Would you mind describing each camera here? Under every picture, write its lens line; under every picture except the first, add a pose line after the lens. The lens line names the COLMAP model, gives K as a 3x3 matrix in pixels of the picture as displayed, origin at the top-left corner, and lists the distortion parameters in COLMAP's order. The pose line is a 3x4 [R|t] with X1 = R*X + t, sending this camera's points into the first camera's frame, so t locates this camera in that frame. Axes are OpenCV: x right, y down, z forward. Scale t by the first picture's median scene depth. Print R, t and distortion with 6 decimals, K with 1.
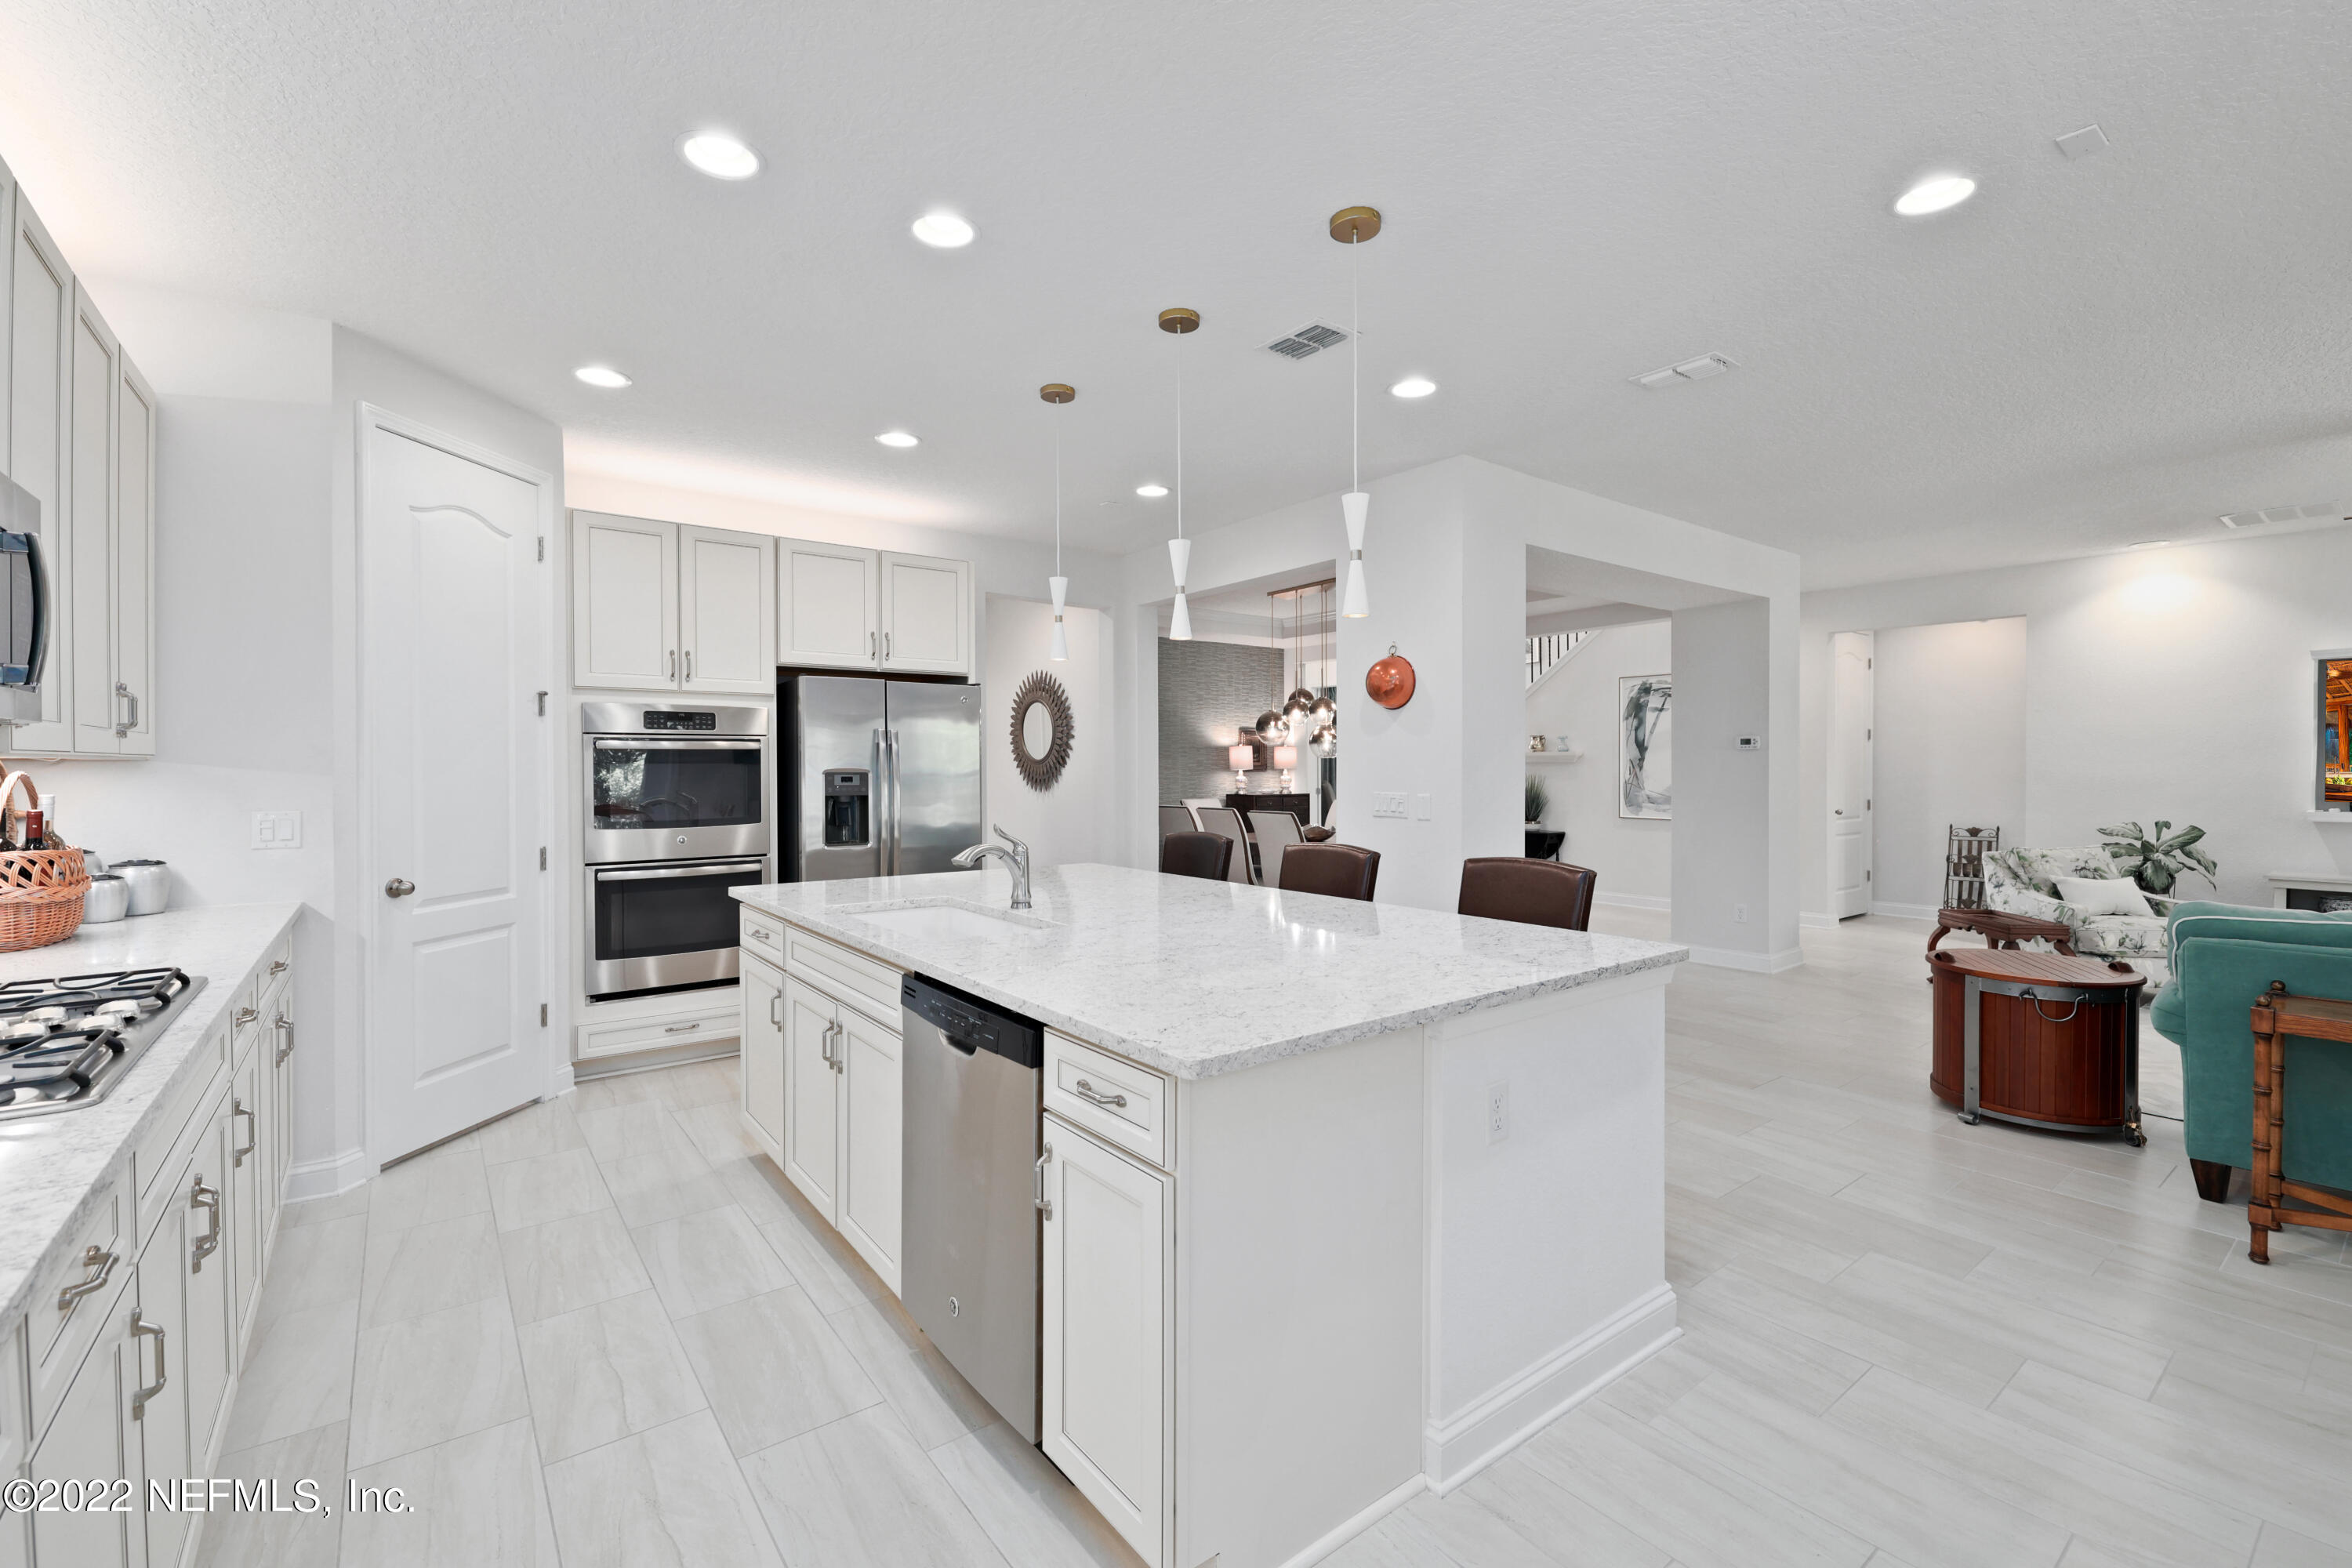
lens RADIAL K [[1002.0, 0, 1150.5], [0, 1002.0, 772.7], [0, 0, 1]] dist [0.009332, -0.007623]
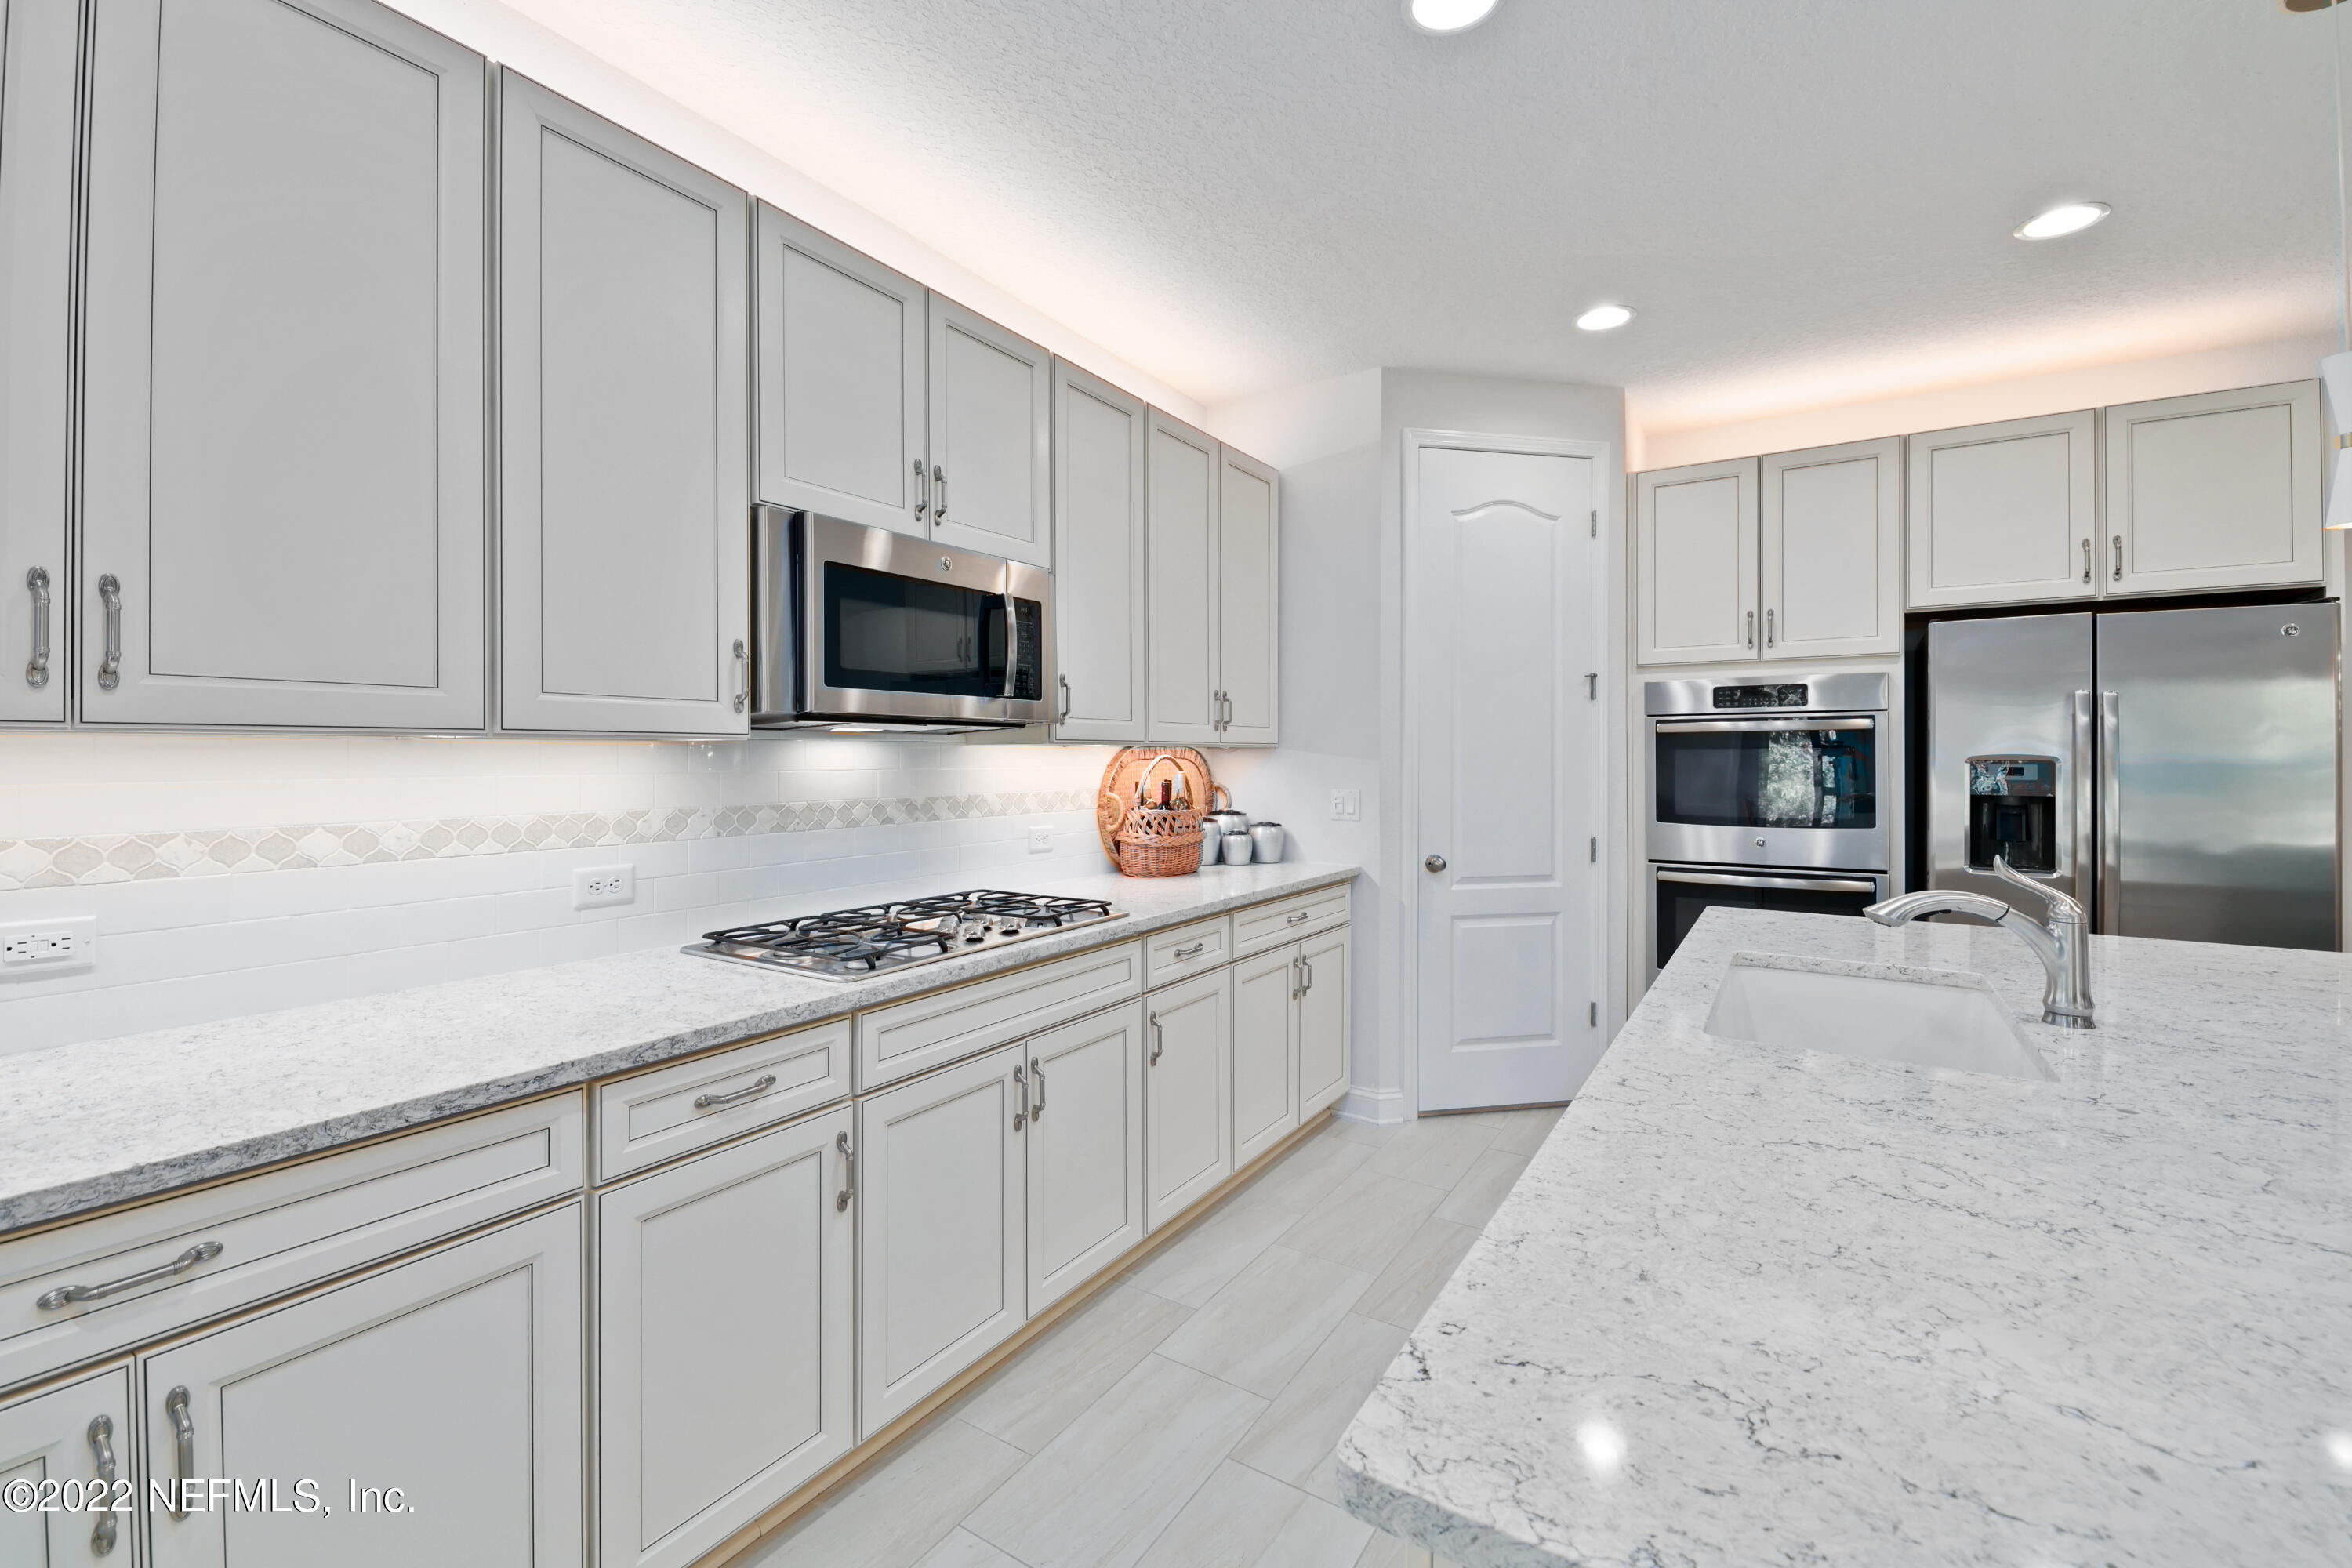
lens RADIAL K [[1002.0, 0, 1156.6], [0, 1002.0, 757.1], [0, 0, 1]] dist [0.009332, -0.007623]
pose [[0.344327, 0.003307, -0.938844, 0.125687], [-0.006670, 0.999977, 0.001076, -0.000007], [0.938826, 0.005892, 0.344341, 0.247104]]
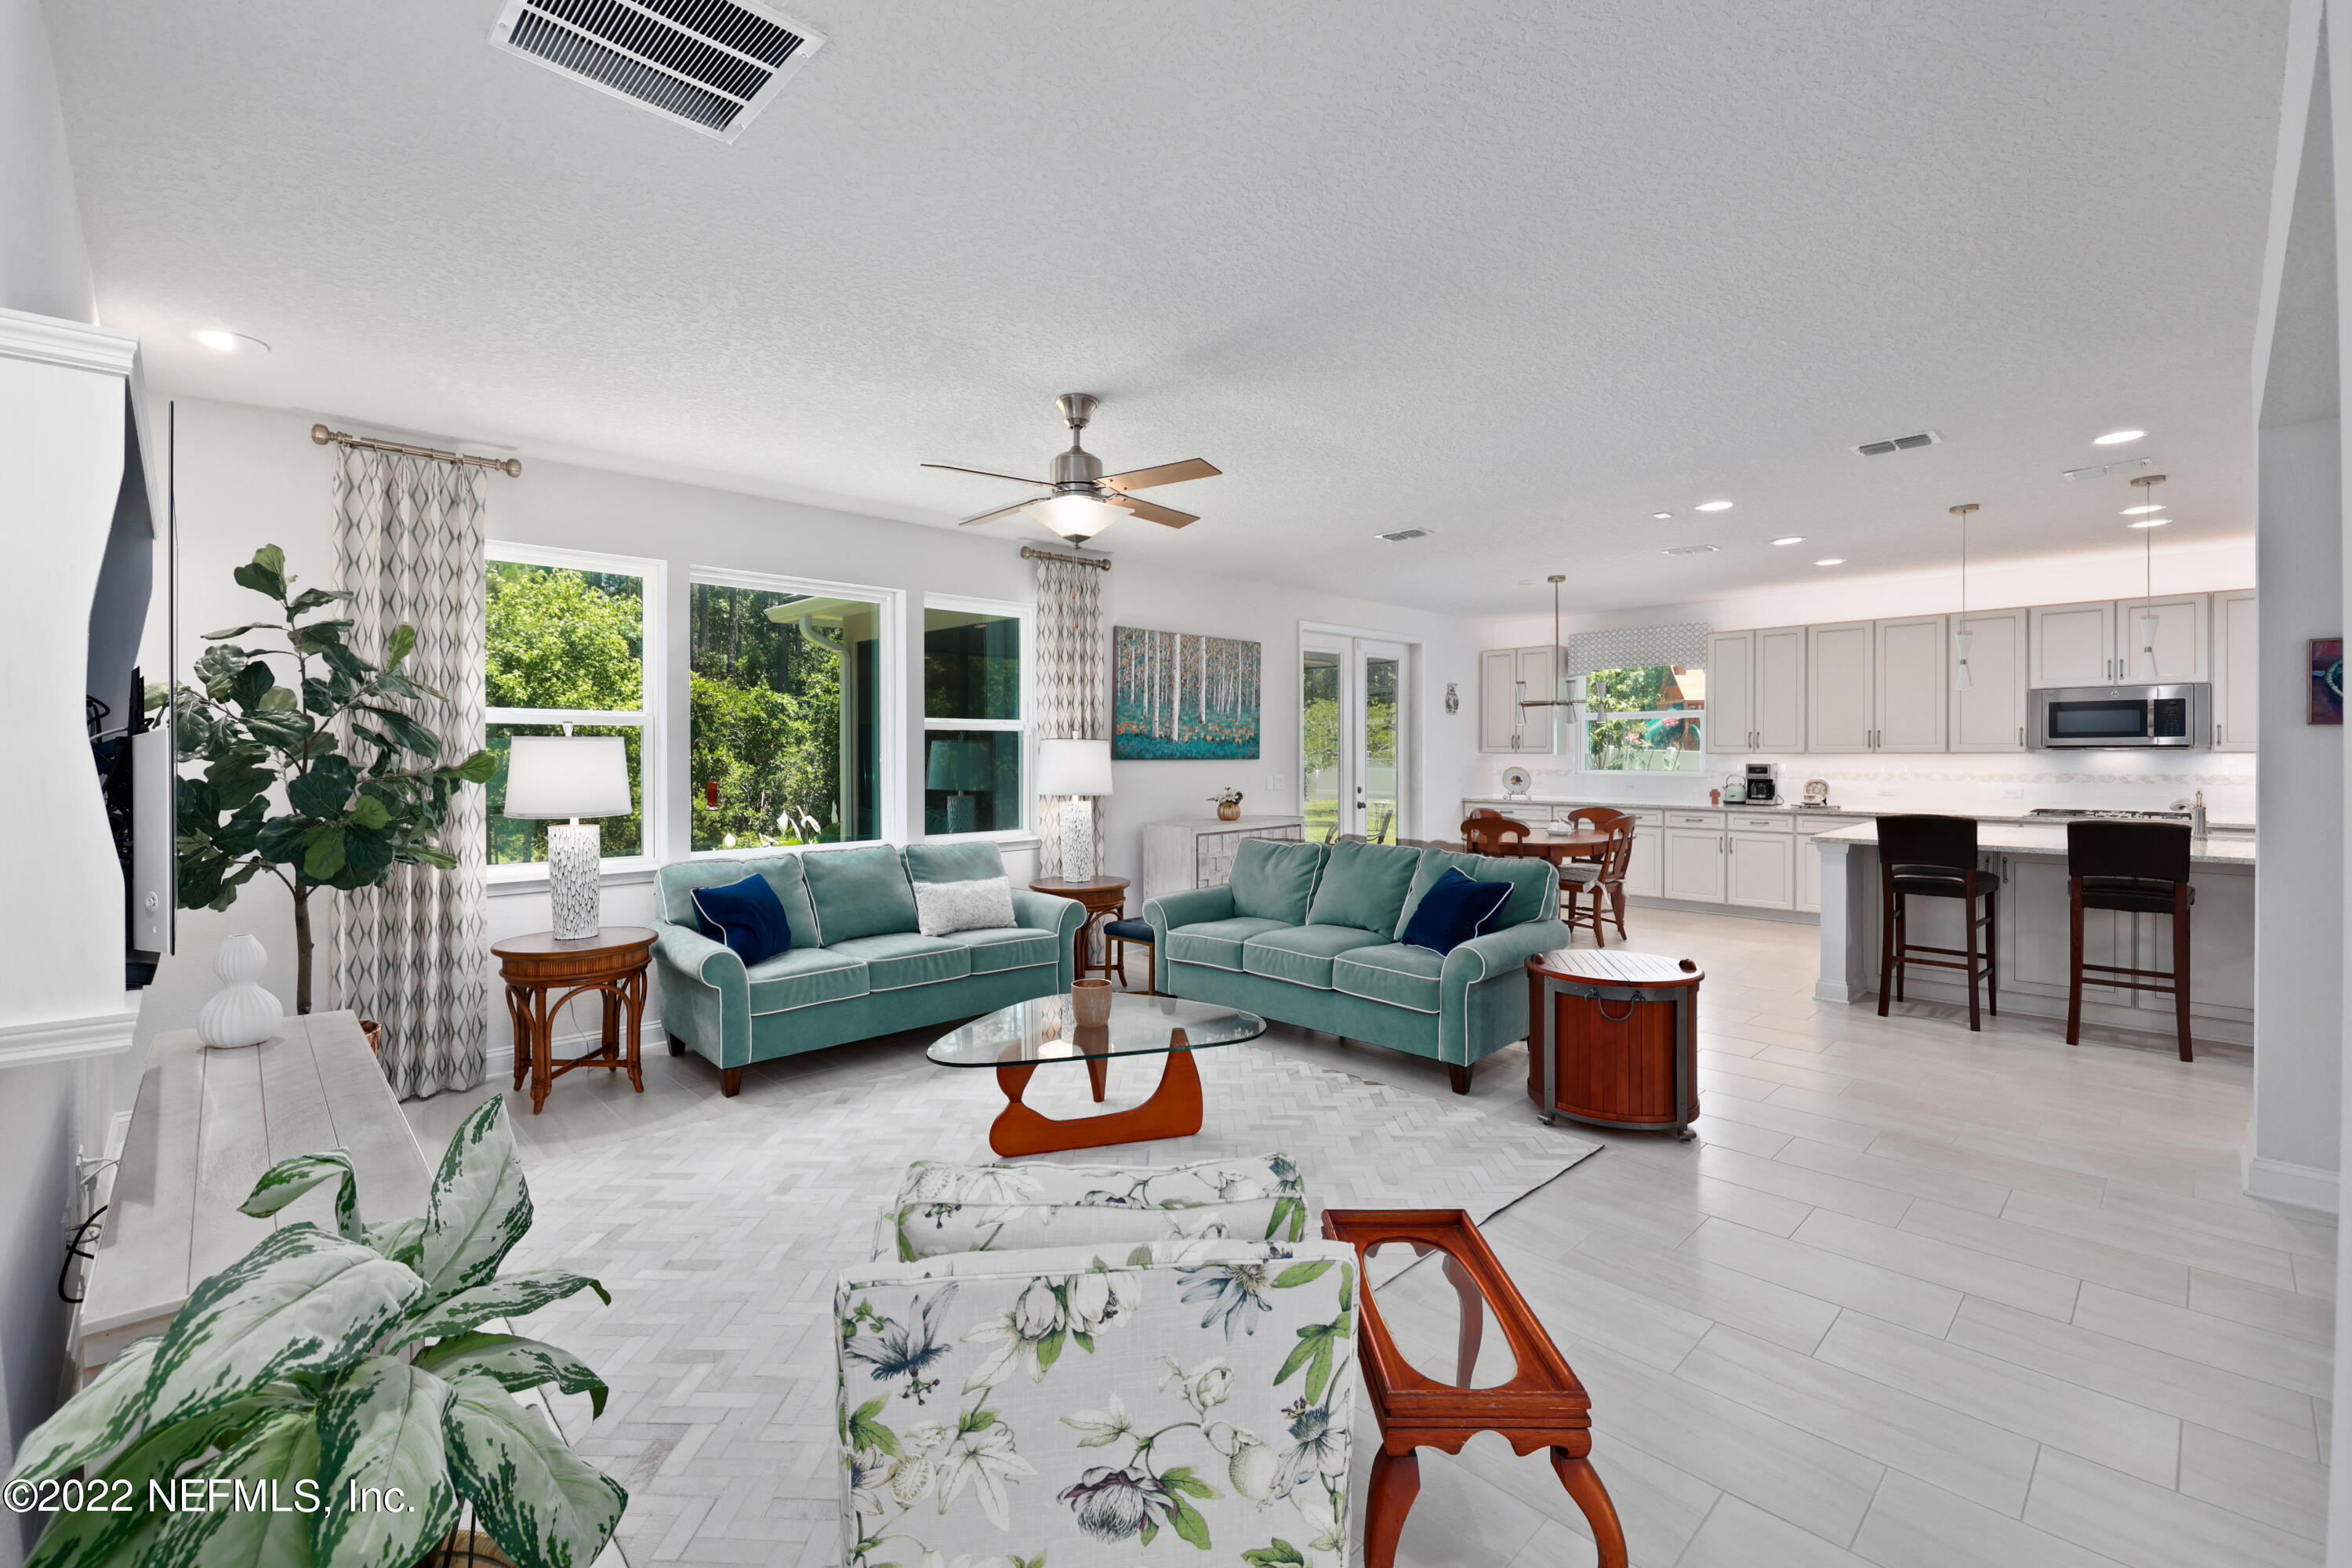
lens RADIAL K [[1002.0, 0, 1147.4], [0, 1002.0, 763.5], [0, 0, 1]] dist [0.009332, -0.007623]
pose [[-0.992667, 0.009493, -0.120508, 1.221984], [0.007457, 0.999822, 0.017337, -0.027813], [0.120651, 0.016311, -0.992561, 1.621782]]
